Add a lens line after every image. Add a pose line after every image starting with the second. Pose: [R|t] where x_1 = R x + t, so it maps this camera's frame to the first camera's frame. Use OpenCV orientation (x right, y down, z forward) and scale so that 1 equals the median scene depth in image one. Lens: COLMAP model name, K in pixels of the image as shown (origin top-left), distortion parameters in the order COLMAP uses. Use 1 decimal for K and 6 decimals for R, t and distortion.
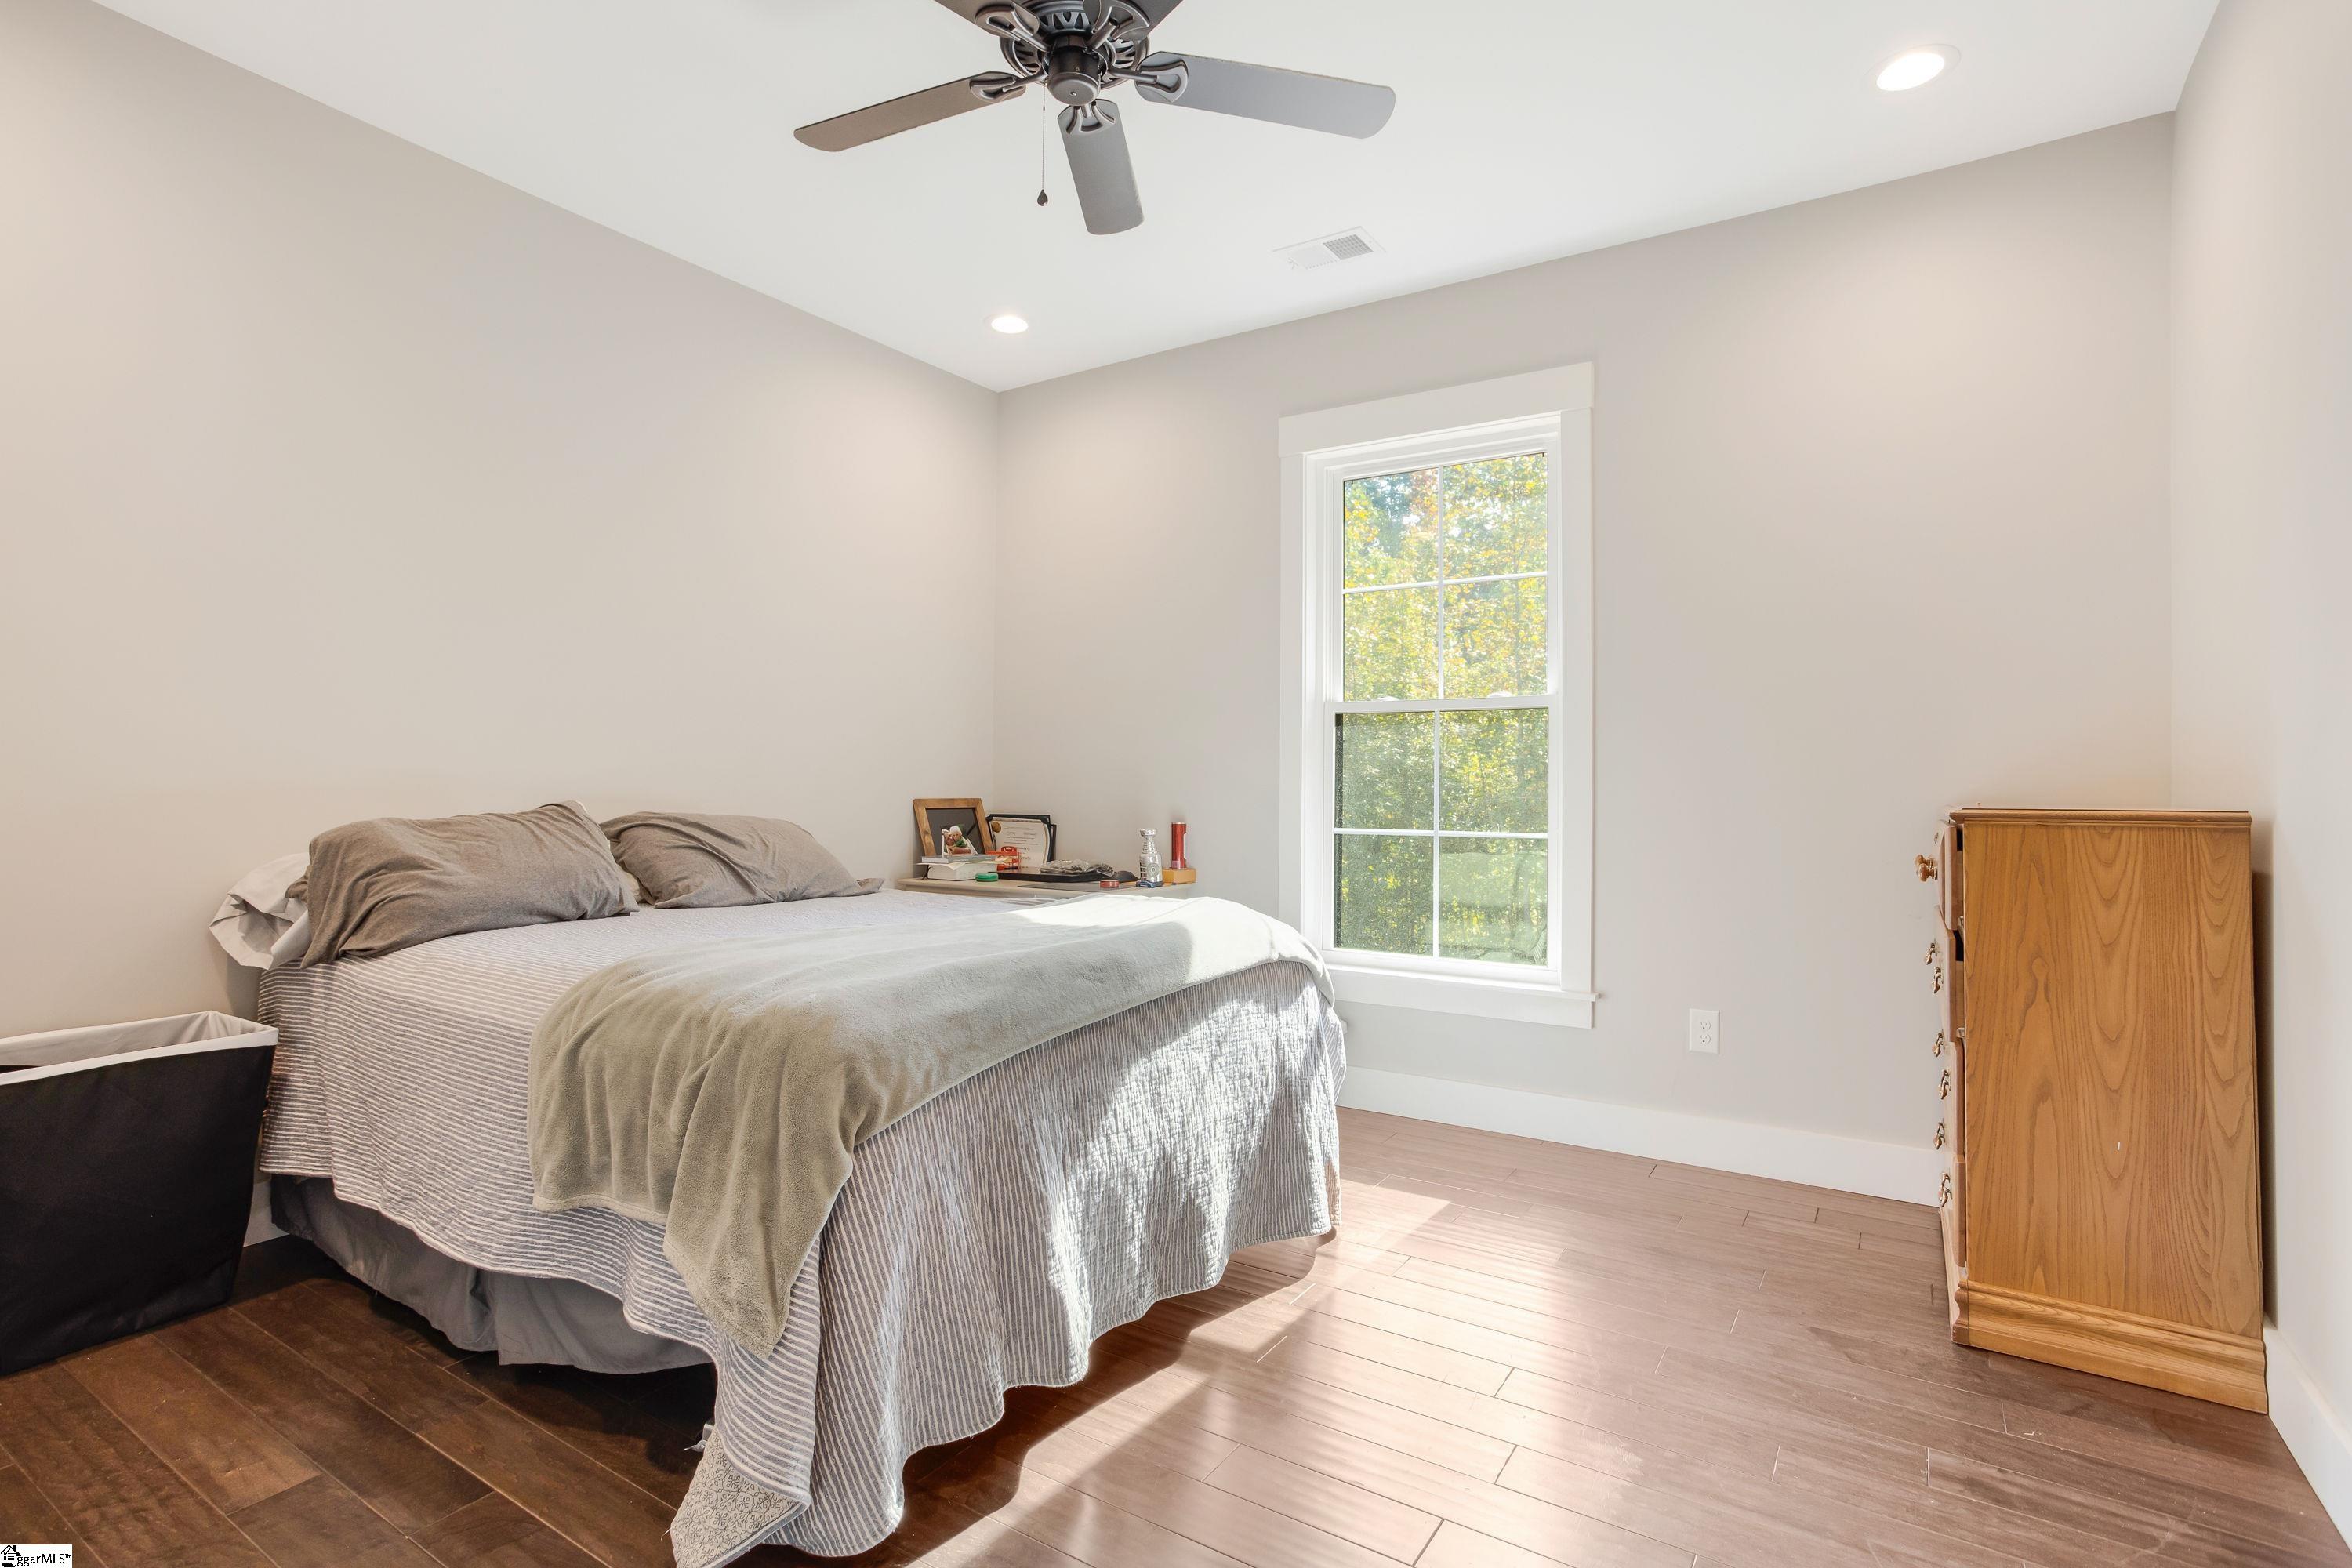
lens RADIAL K [[1147.6, 0, 1170.0], [0, 1147.6, 764.1], [0, 0, 1]] dist [-0.043174, 0.033881]
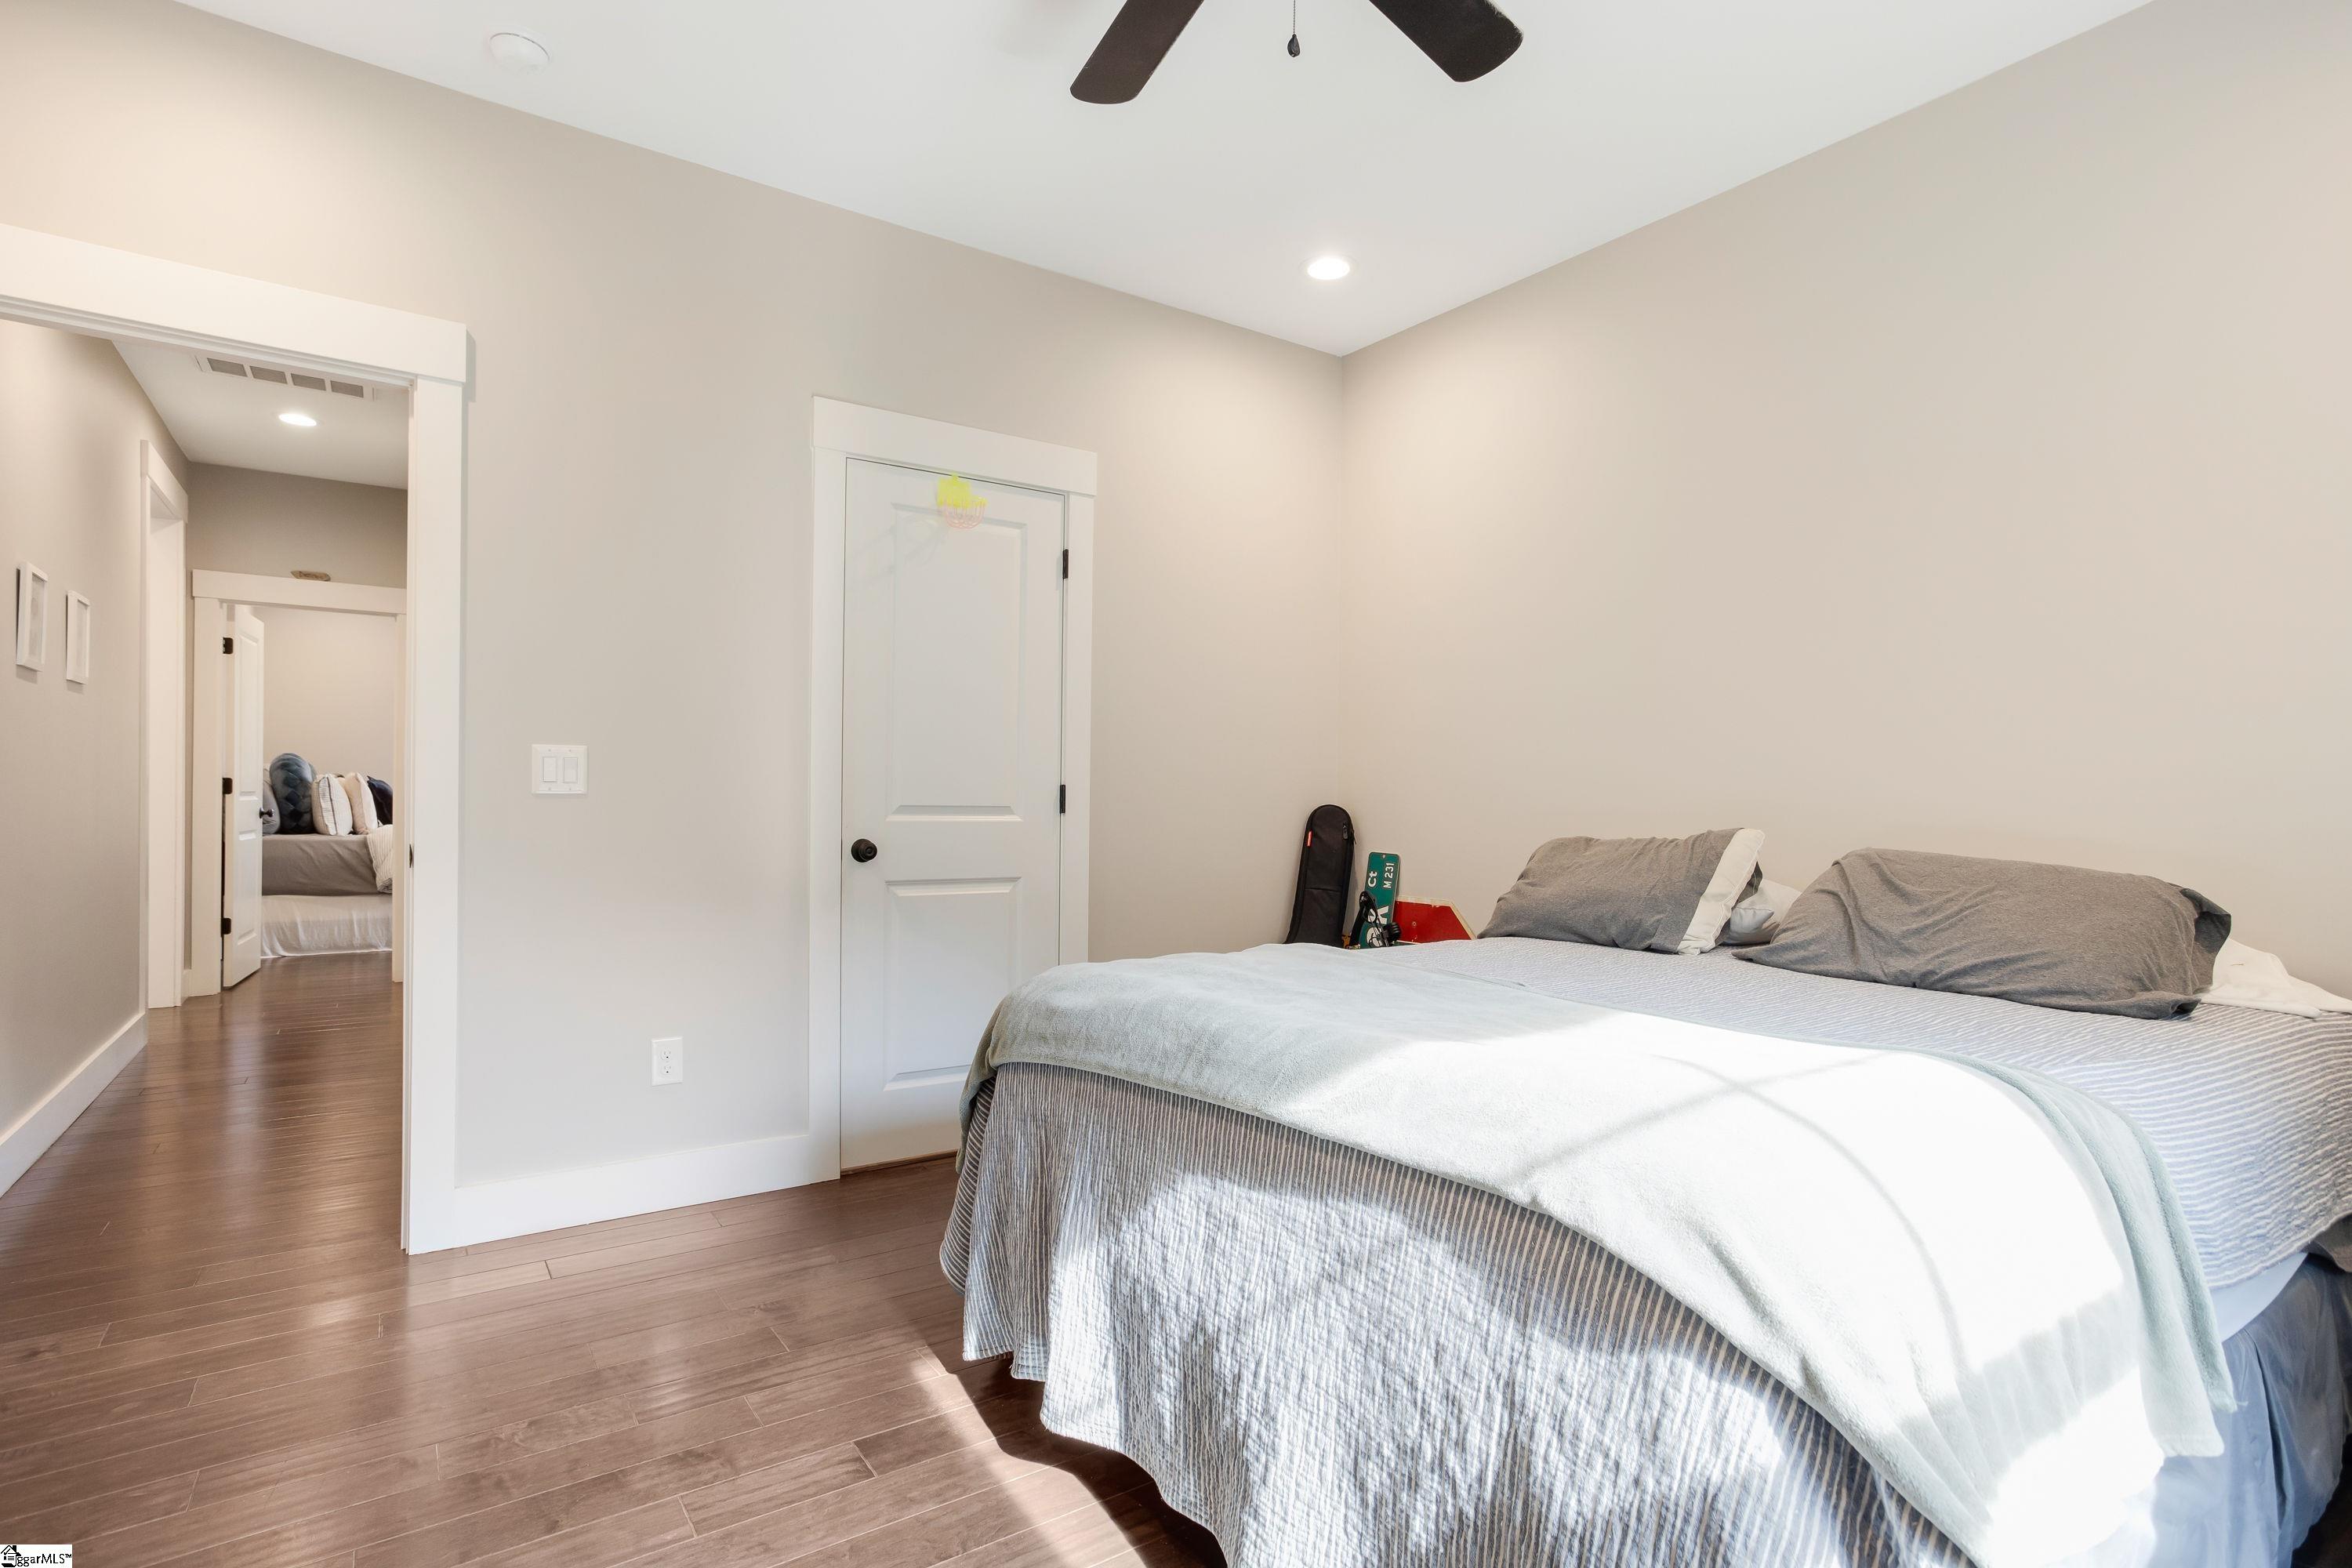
lens RADIAL K [[1193.2, 0, 1168.0], [0, 1193.2, 812.5], [0, 0, 1]] dist [-0.002090, -0.000524]
pose [[-0.408214, 0.000977, -0.912886, 0.669249], [0.015982, 0.999854, -0.006077, 0.027949], [0.912746, -0.017070, -0.408170, 1.272423]]
